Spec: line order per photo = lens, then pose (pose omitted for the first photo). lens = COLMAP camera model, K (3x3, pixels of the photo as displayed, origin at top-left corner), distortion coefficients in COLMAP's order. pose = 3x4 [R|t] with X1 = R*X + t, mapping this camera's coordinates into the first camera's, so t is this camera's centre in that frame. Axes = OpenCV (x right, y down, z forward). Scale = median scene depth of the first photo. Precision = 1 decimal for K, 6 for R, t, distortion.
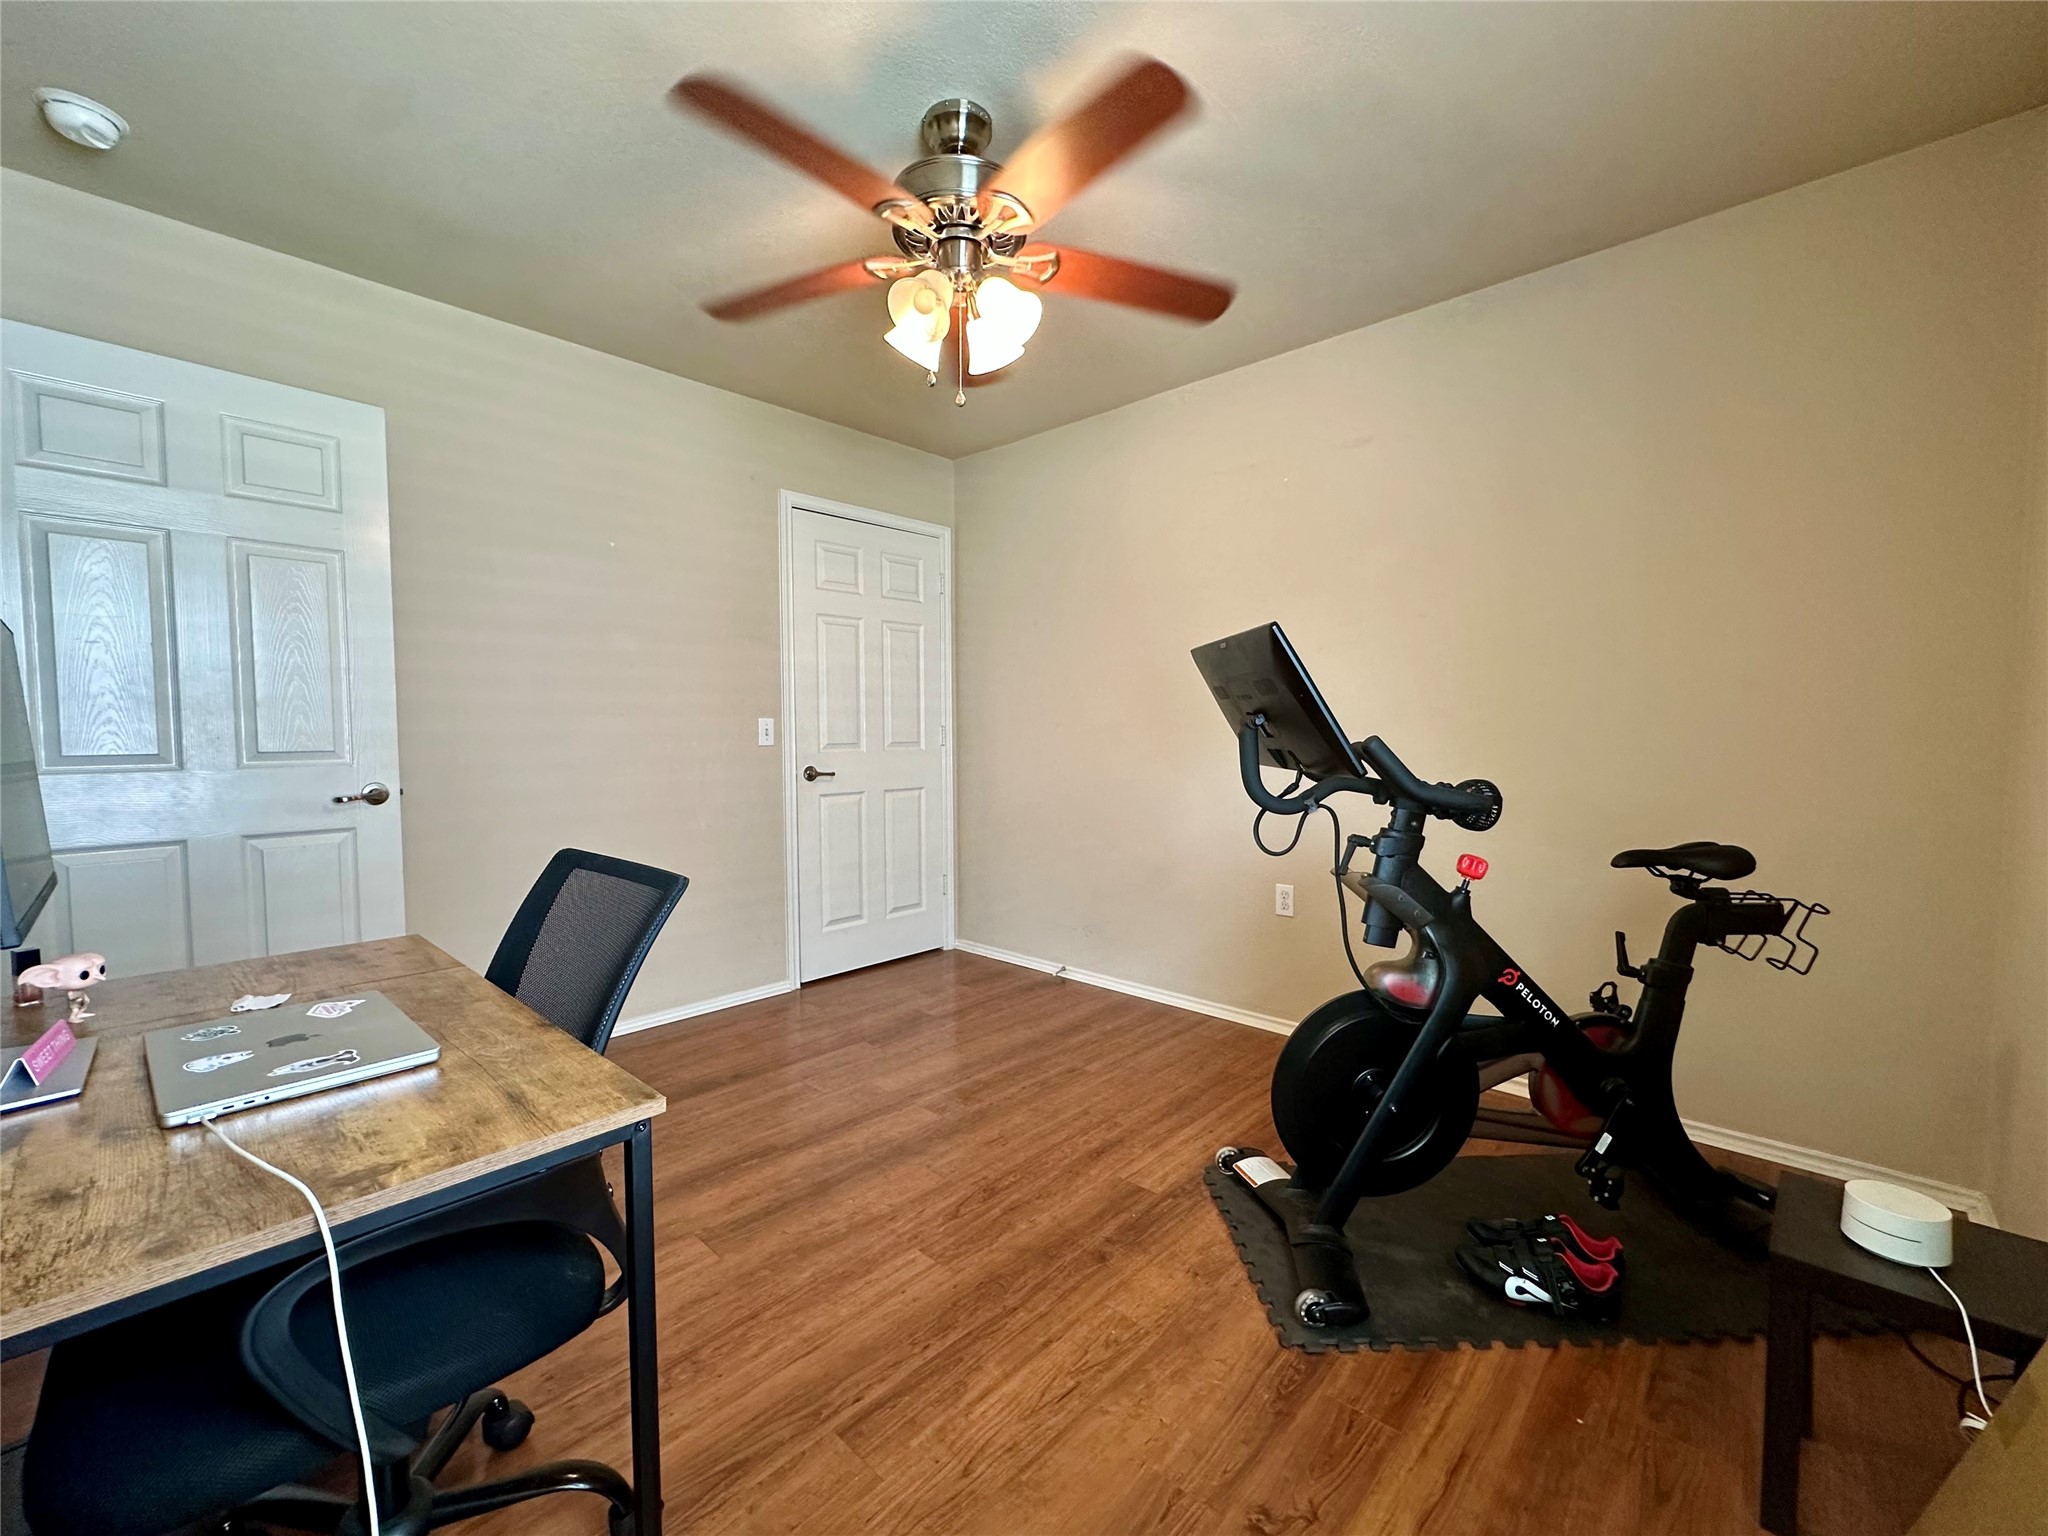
lens RADIAL K [[832.3, 0, 1027.9], [0, 832.3, 769.5], [0, 0, 1]] dist [-0.007304, 0.000050]
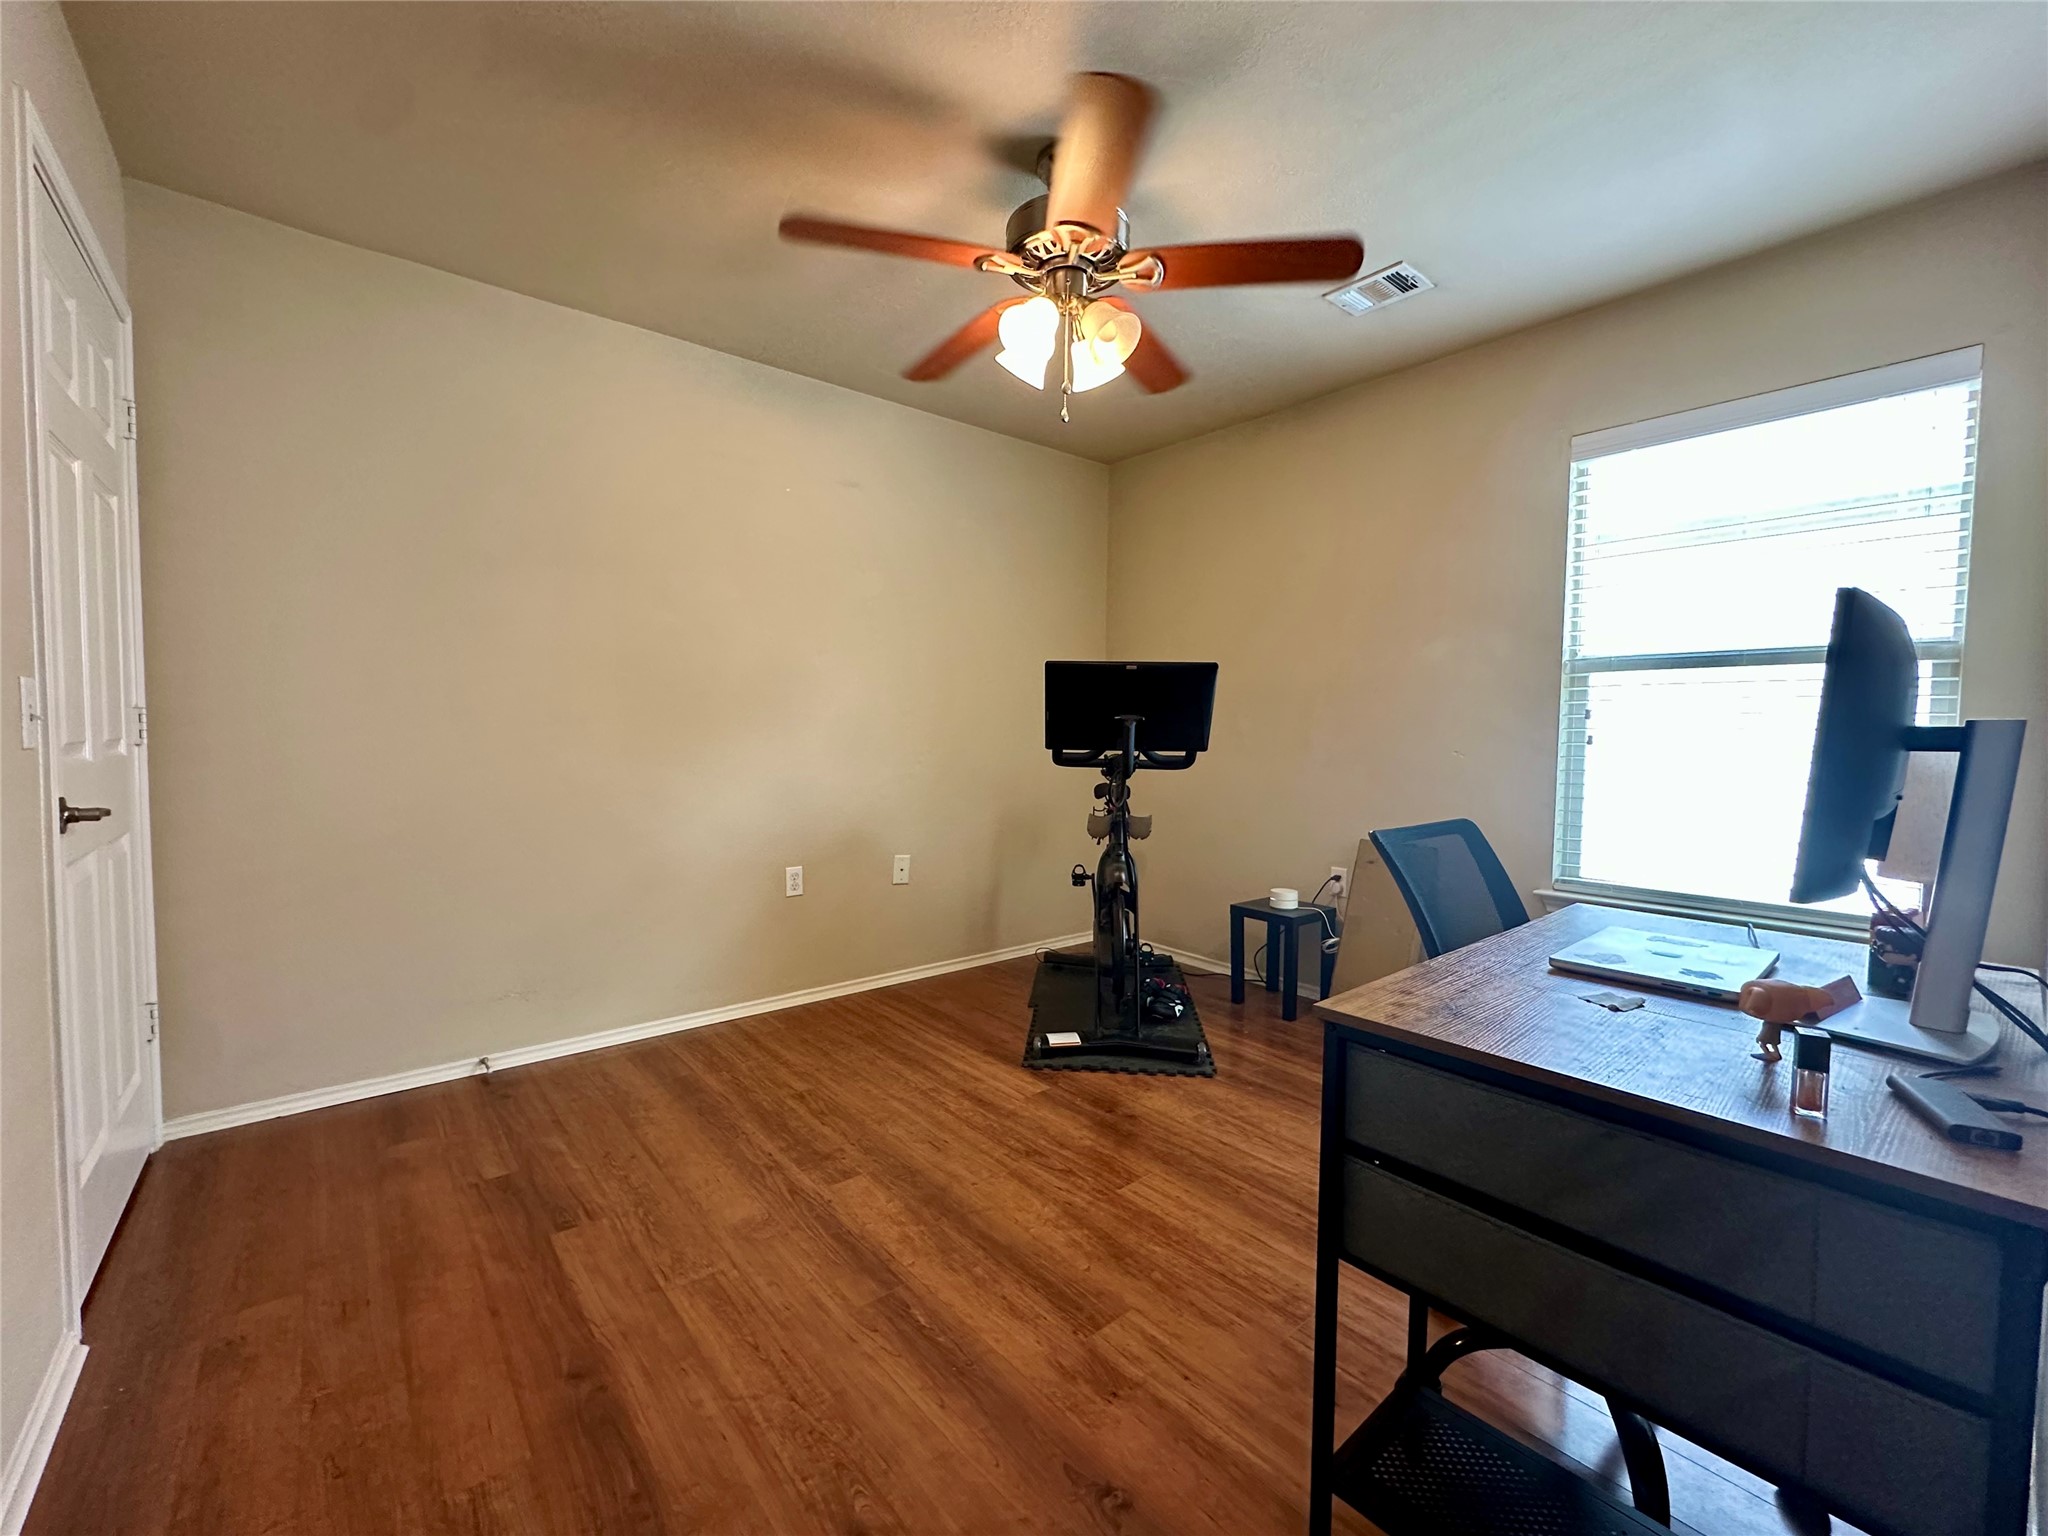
lens RADIAL K [[832.3, 0, 1026.5], [0, 832.3, 768.2], [0, 0, 1]] dist [-0.007304, 0.000050]
pose [[0.124959, -0.040533, 0.991334, -0.786597], [0.038044, 0.998626, 0.036036, -0.016934], [-0.991432, 0.033211, 0.126330, 0.622291]]
